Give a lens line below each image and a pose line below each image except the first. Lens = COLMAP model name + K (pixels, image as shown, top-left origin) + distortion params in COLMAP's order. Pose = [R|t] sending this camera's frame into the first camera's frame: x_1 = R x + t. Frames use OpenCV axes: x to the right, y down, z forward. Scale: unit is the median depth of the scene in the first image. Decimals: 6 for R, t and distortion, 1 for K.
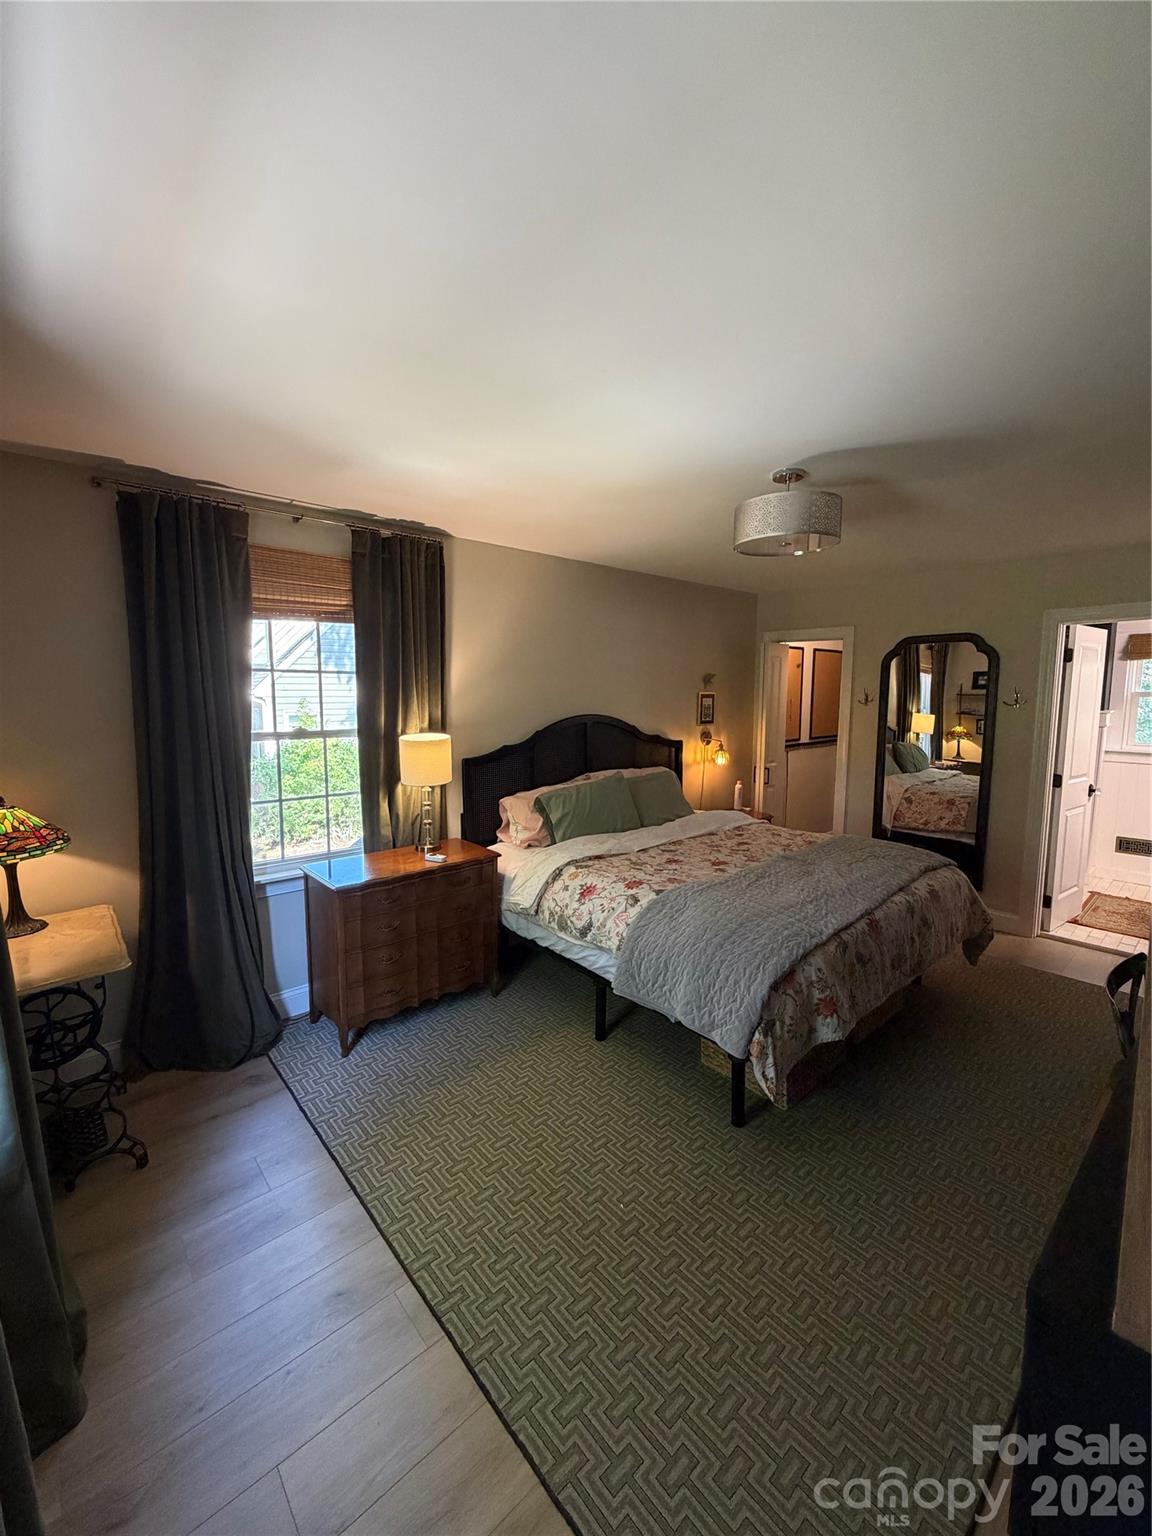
lens RADIAL K [[615.0, 0, 576.8], [0, 615.0, 762.5], [0, 0, 1]] dist [0.000560, 0.000153]
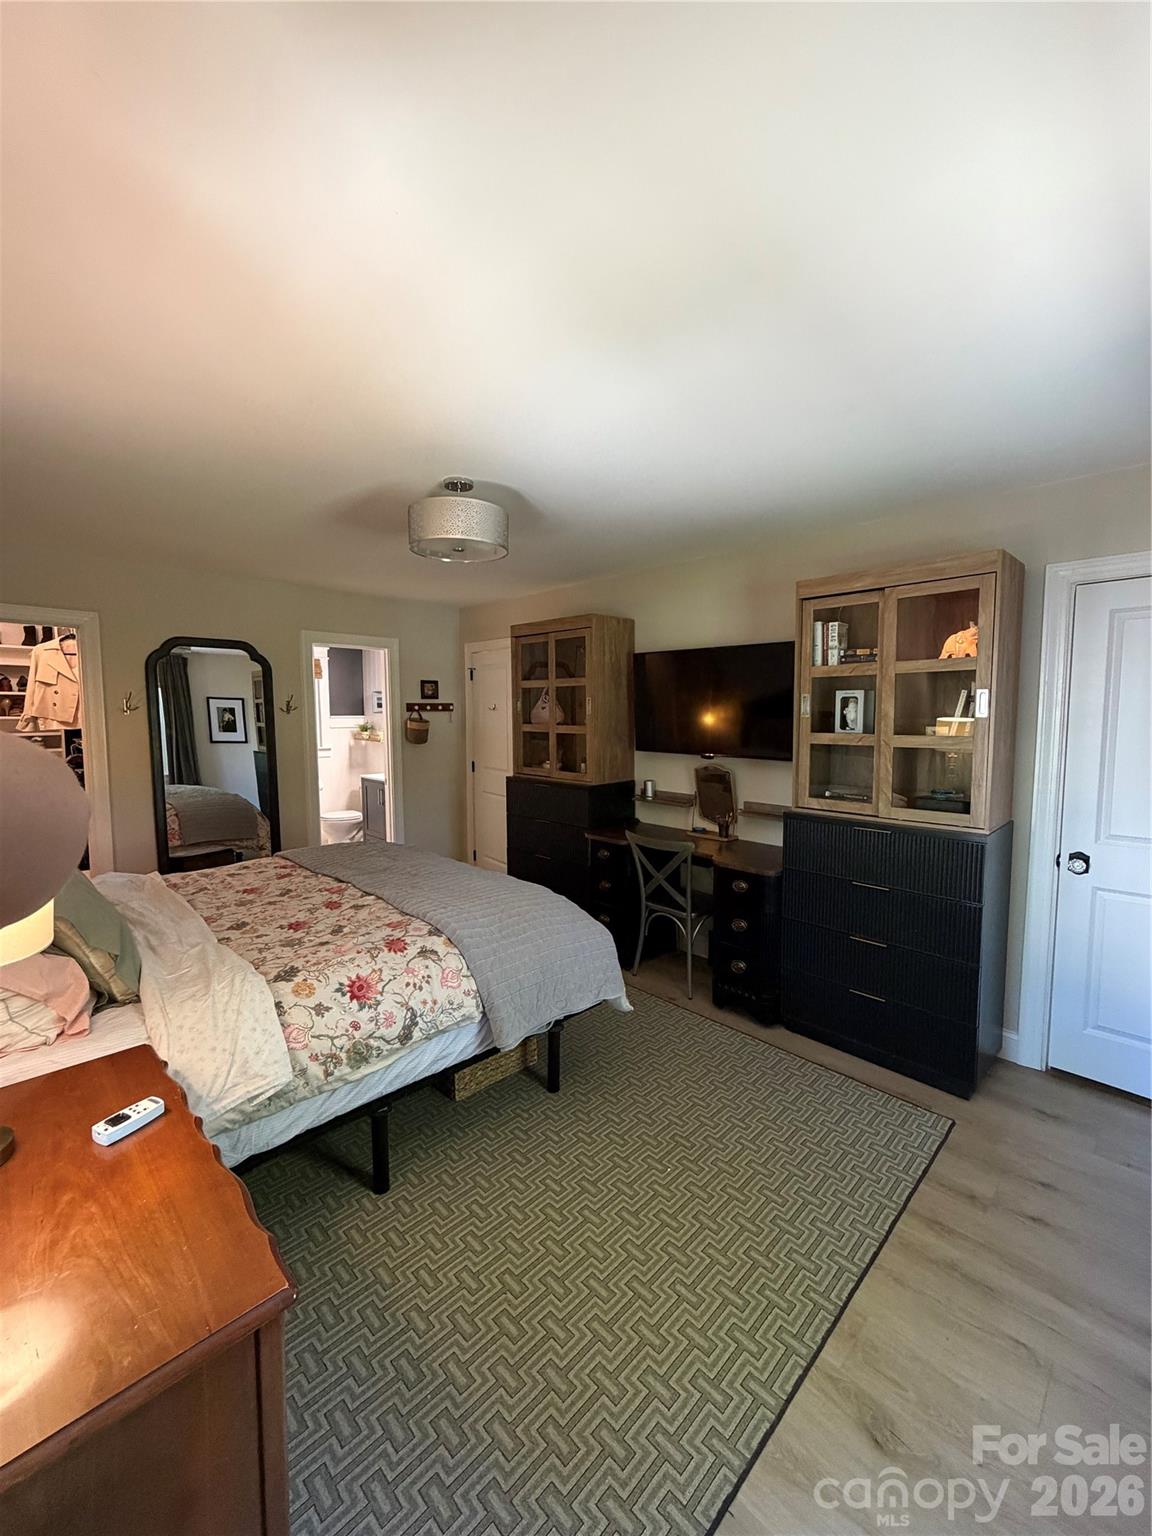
lens RADIAL K [[615.0, 0, 576.8], [0, 615.0, 762.5], [0, 0, 1]] dist [0.000560, 0.000153]
pose [[-0.057471, -0.085962, 0.994639, -0.636294], [0.111029, 0.989555, 0.091938, -0.065223], [-0.992154, 0.115717, -0.047327, 0.781179]]
